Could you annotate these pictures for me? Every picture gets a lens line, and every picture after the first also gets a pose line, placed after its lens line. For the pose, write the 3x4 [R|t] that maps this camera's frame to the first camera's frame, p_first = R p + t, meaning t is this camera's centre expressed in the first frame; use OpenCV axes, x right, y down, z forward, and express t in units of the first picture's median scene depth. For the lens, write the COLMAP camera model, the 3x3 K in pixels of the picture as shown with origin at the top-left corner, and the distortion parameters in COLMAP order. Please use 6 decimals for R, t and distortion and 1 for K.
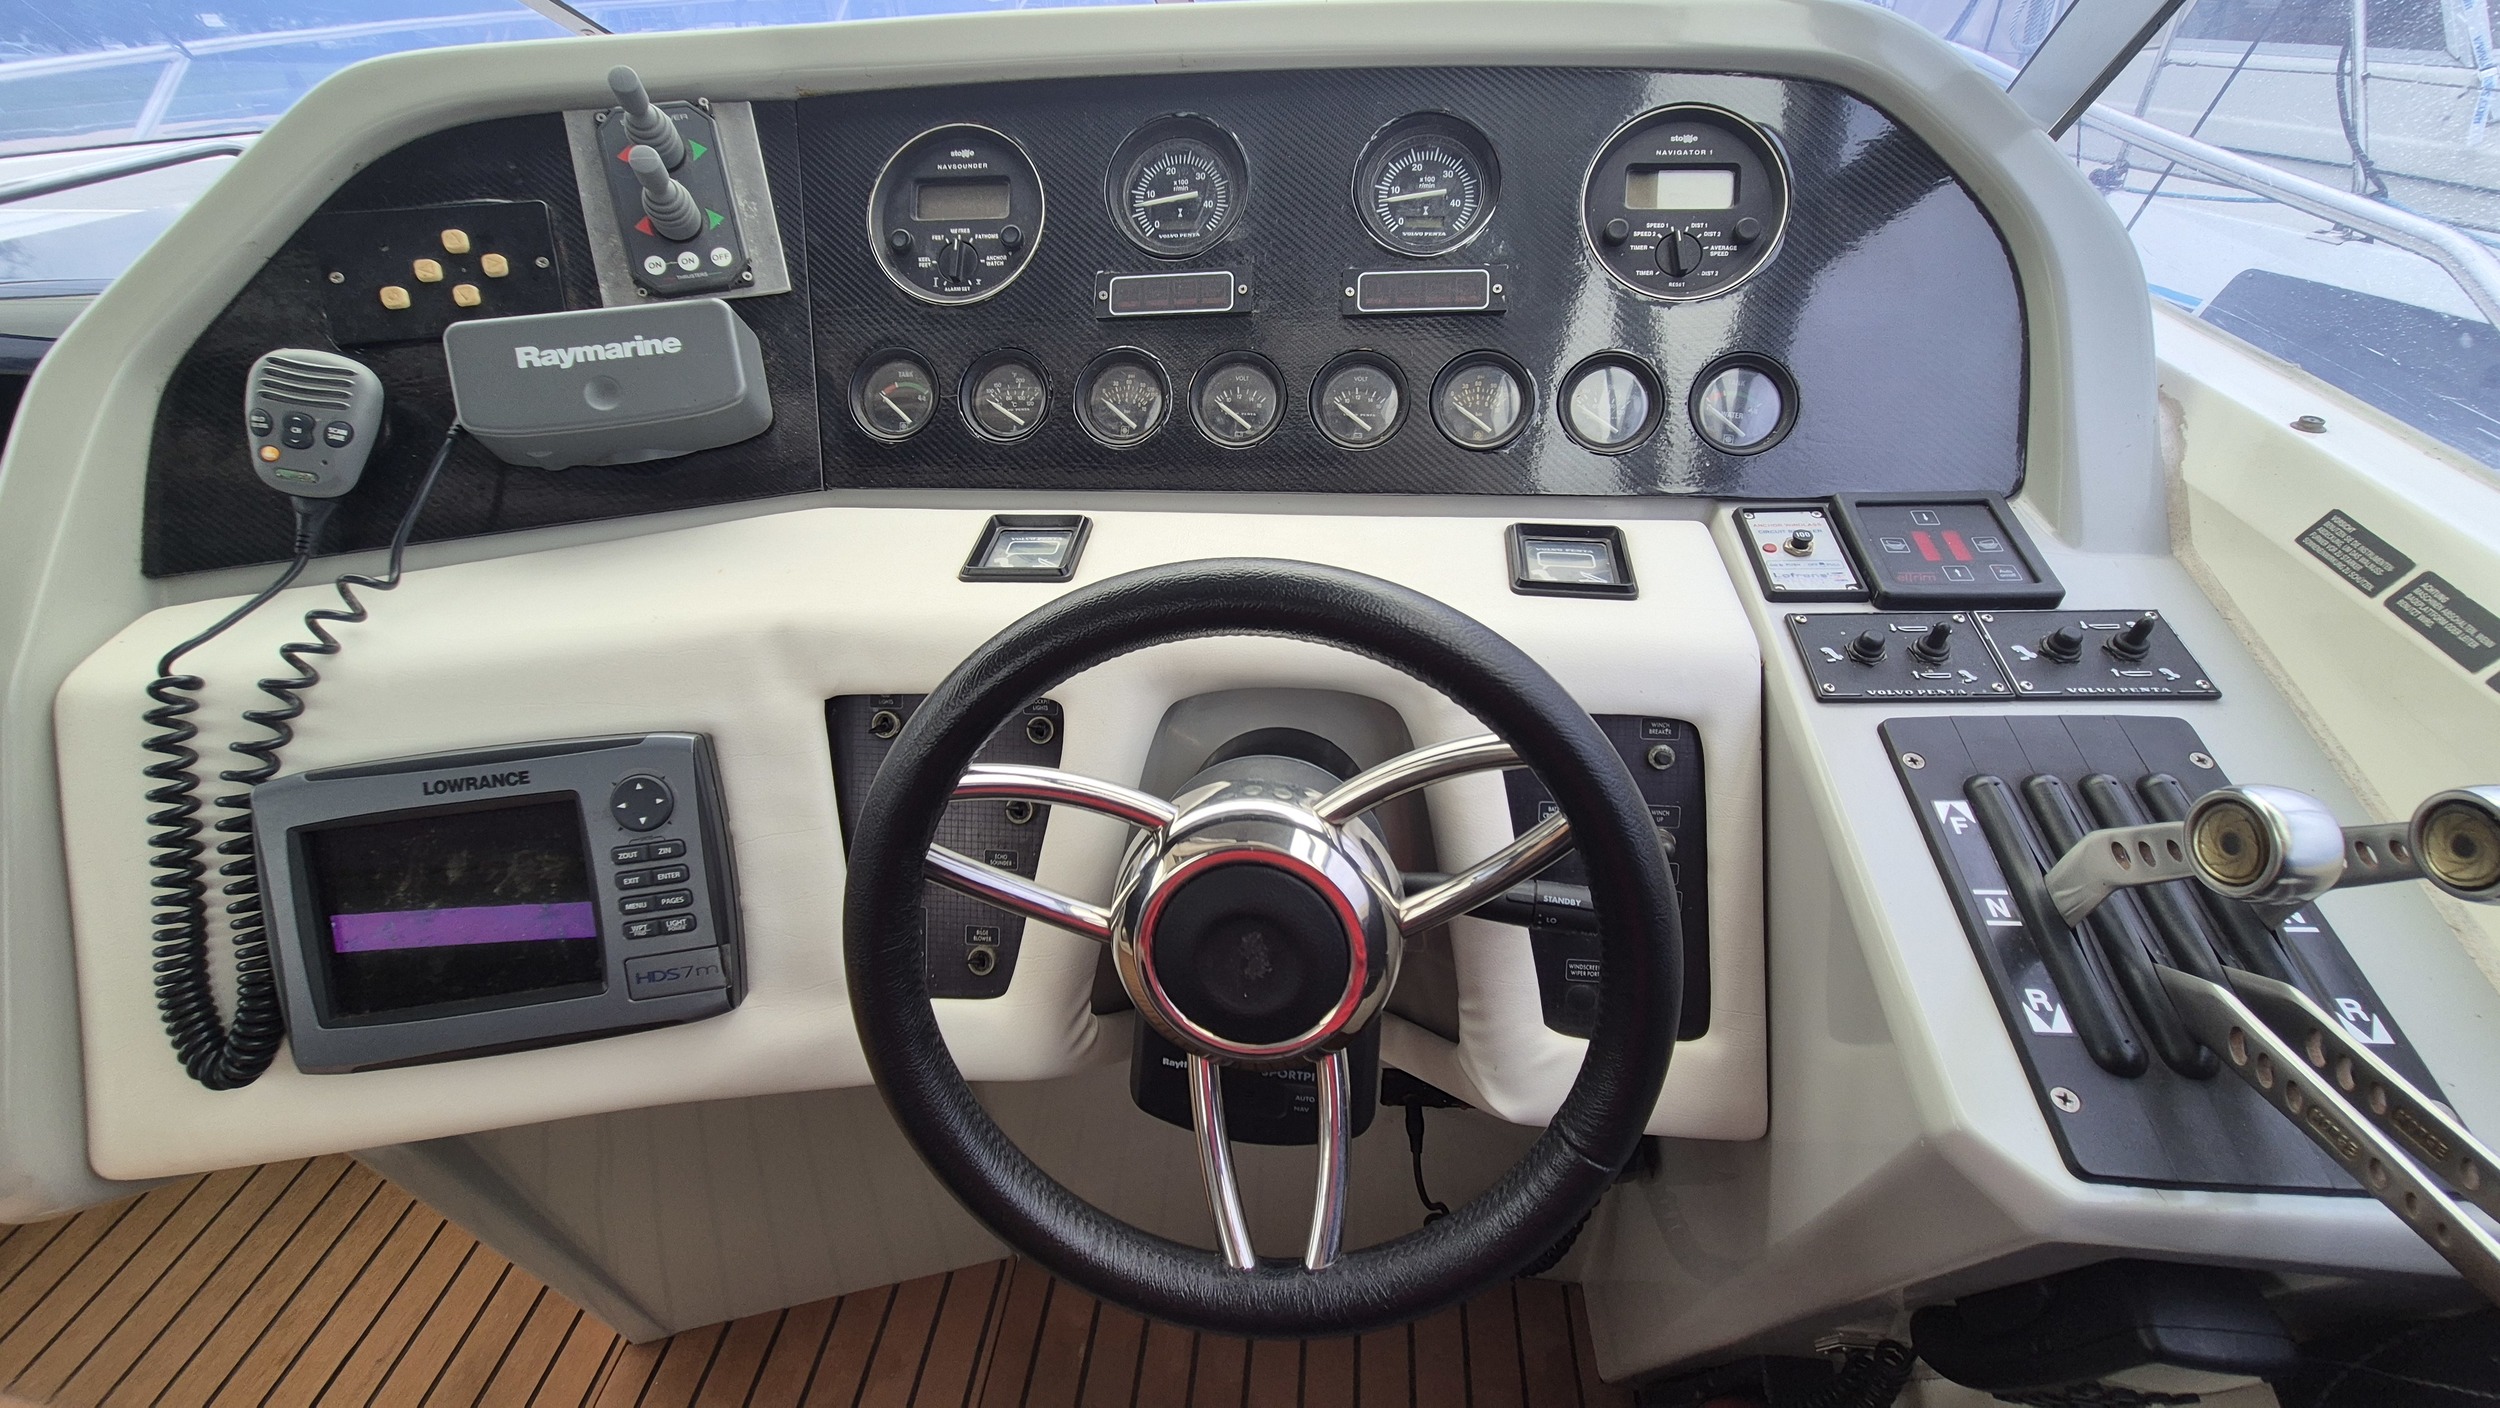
lens RADIAL K [[1023.3, 0, 1243.7], [0, 1023.3, 699.9], [0, 0, 1]] dist [0.003112, -0.000447]
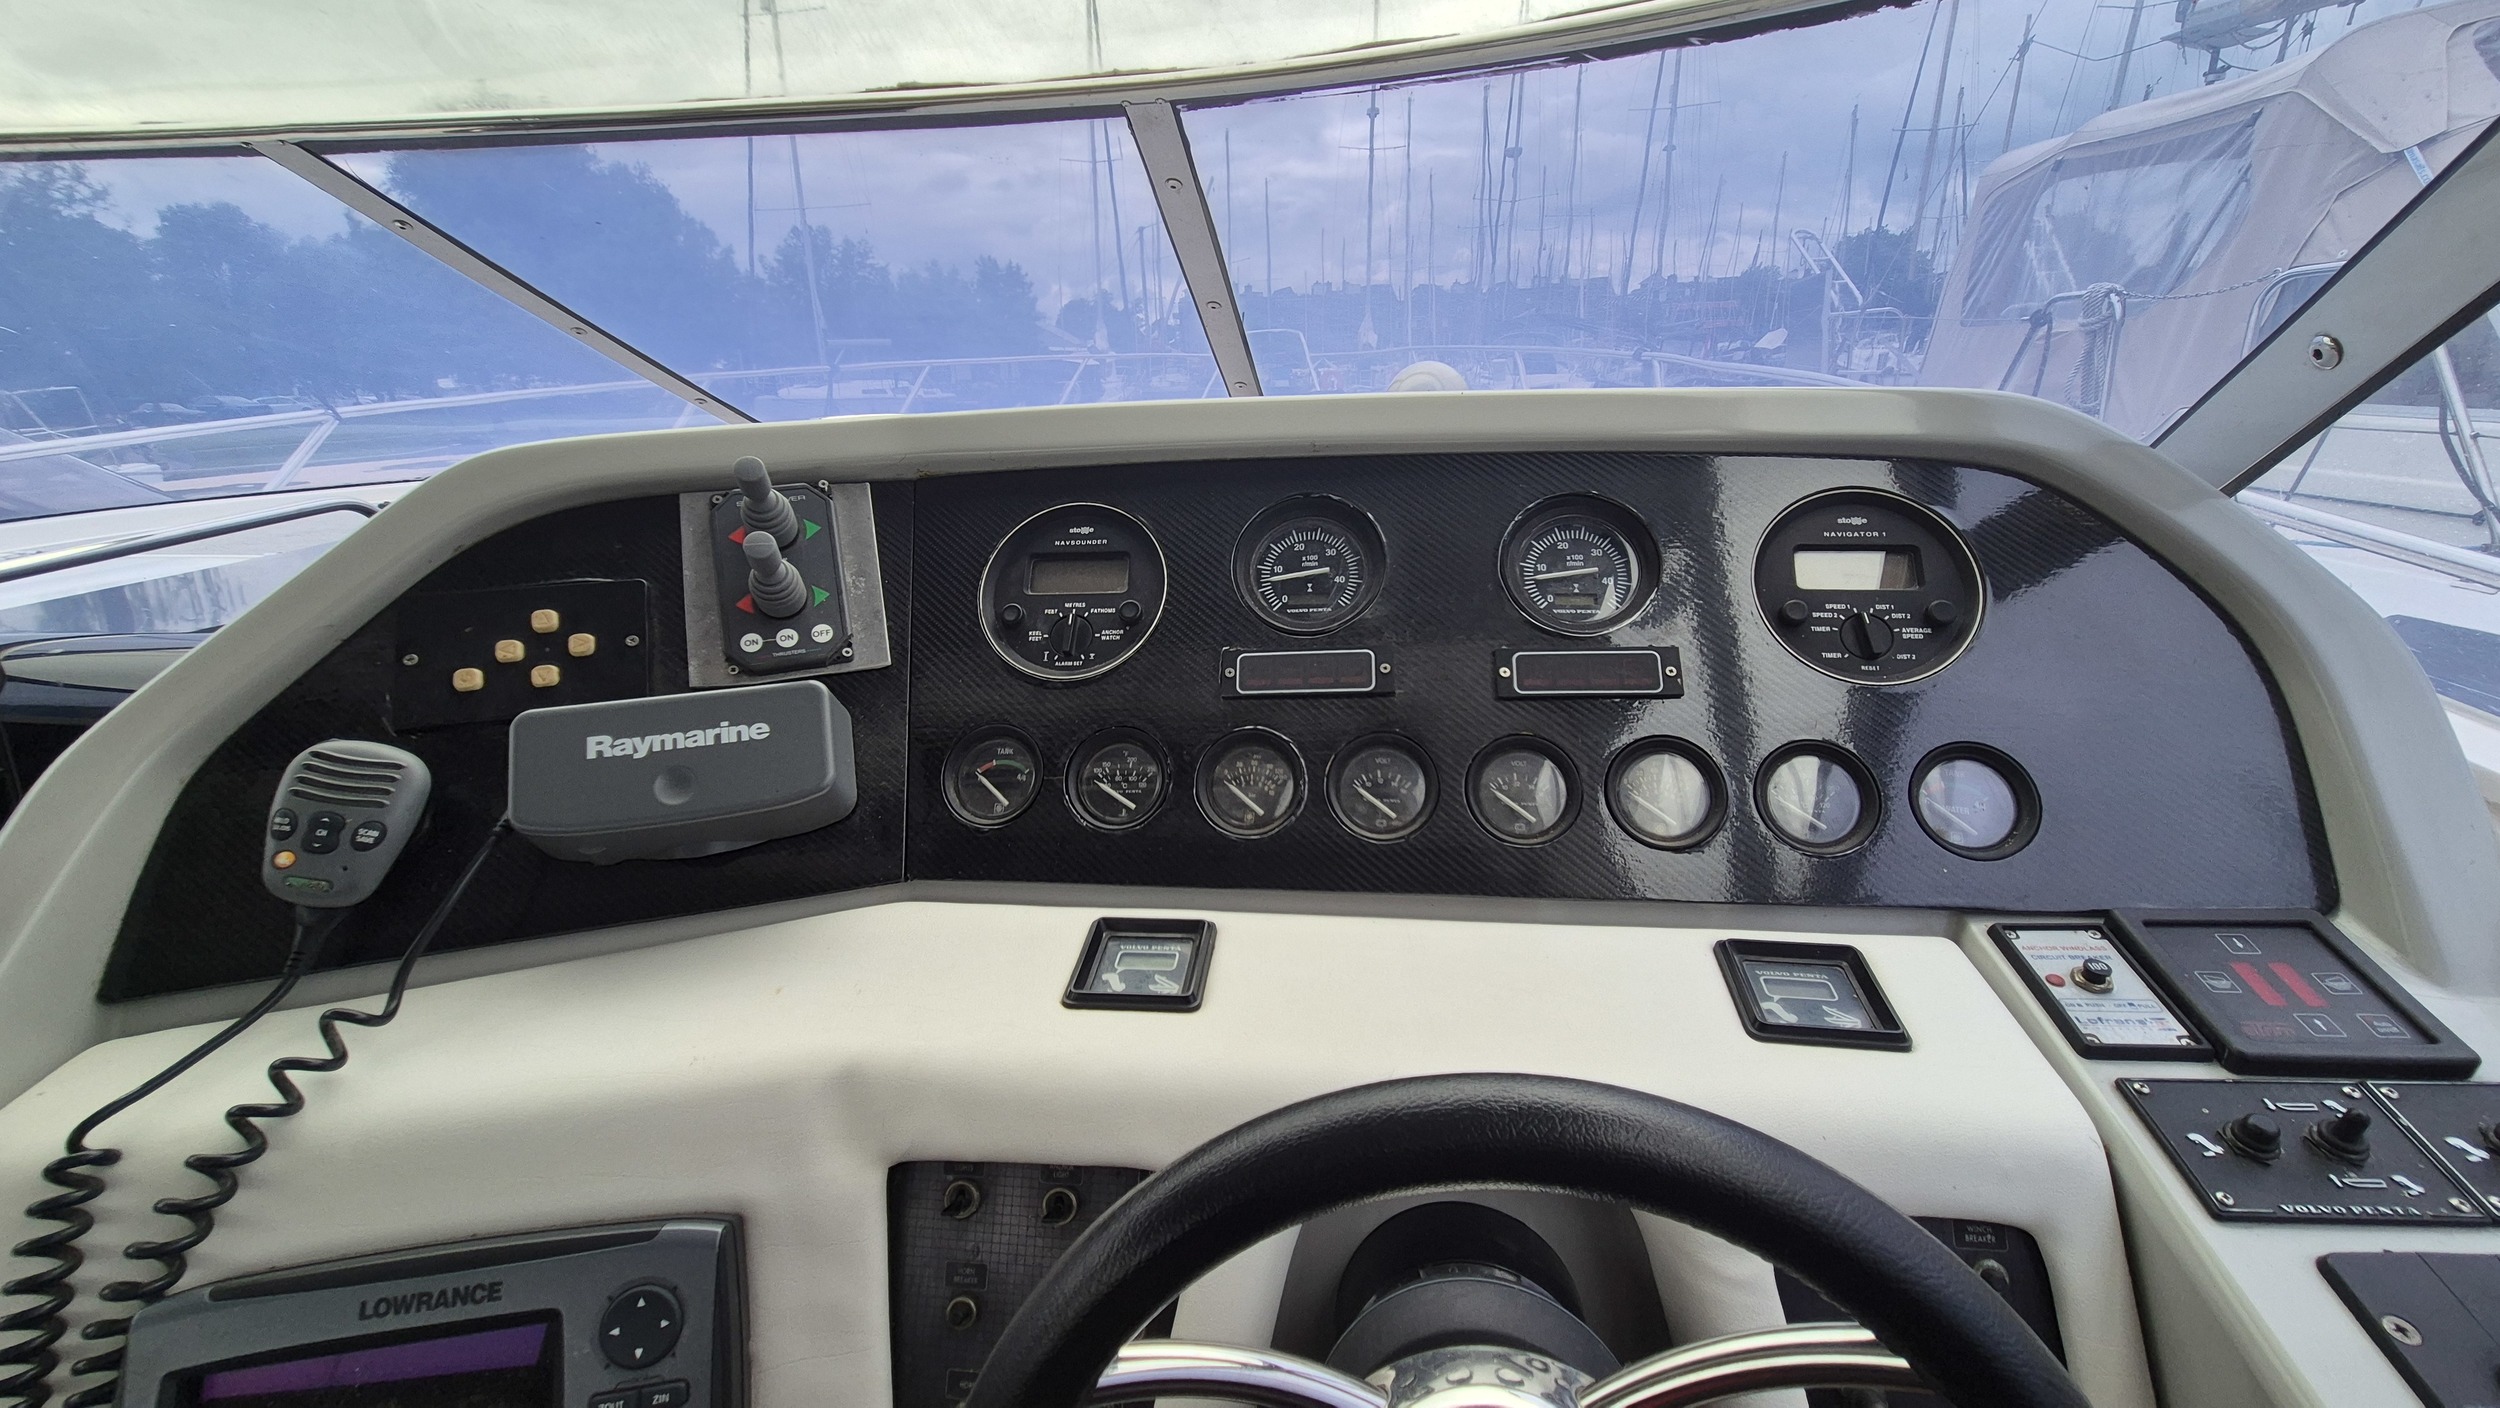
lens RADIAL K [[1035.9, 0, 1245.5], [0, 1035.9, 694.5], [0, 0, 1]] dist [0.002997, 0.000939]
pose [[0.999850, 0.002343, -0.017162, -0.123338], [-0.007106, 0.959079, -0.283049, -0.131140], [0.015797, 0.283129, 0.958952, 0.132014]]
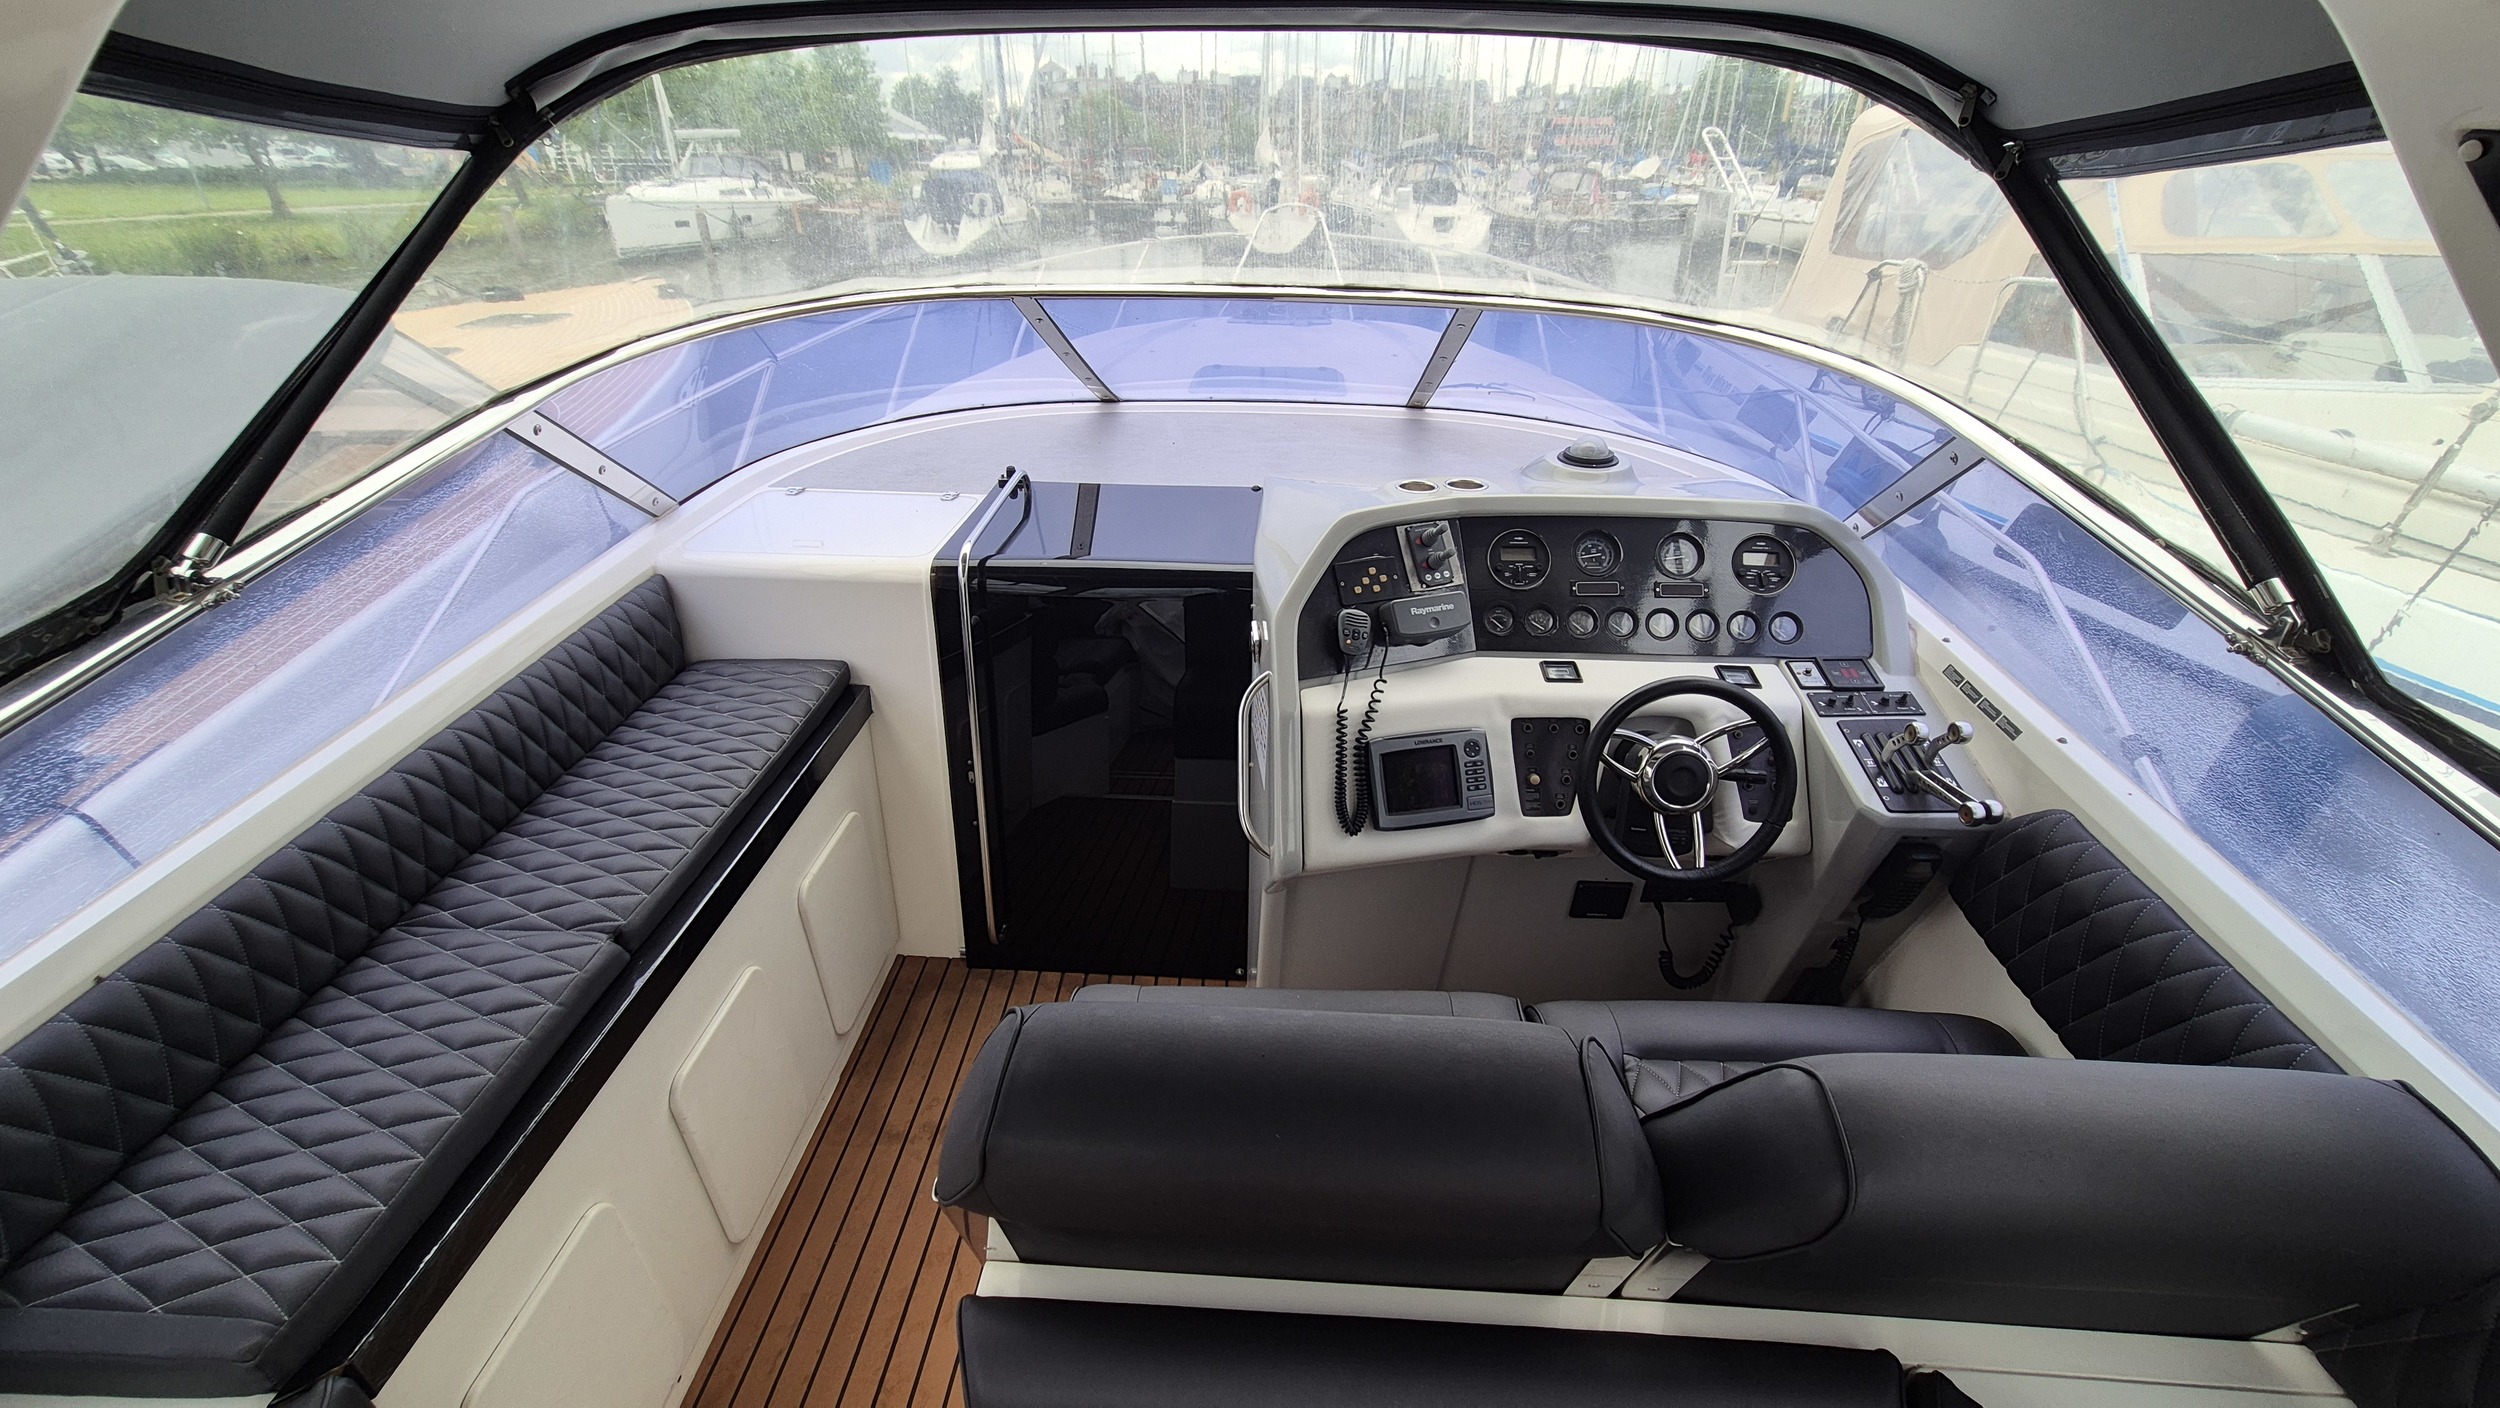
lens RADIAL K [[1023.3, 0, 1243.7], [0, 1023.3, 699.9], [0, 0, 1]] dist [0.003112, -0.000447]
pose [[0.998012, 0.004097, 0.062892, -1.481070], [0.003221, 0.993265, -0.115824, 0.313238], [-0.062943, 0.115796, 0.991277, -2.148502]]
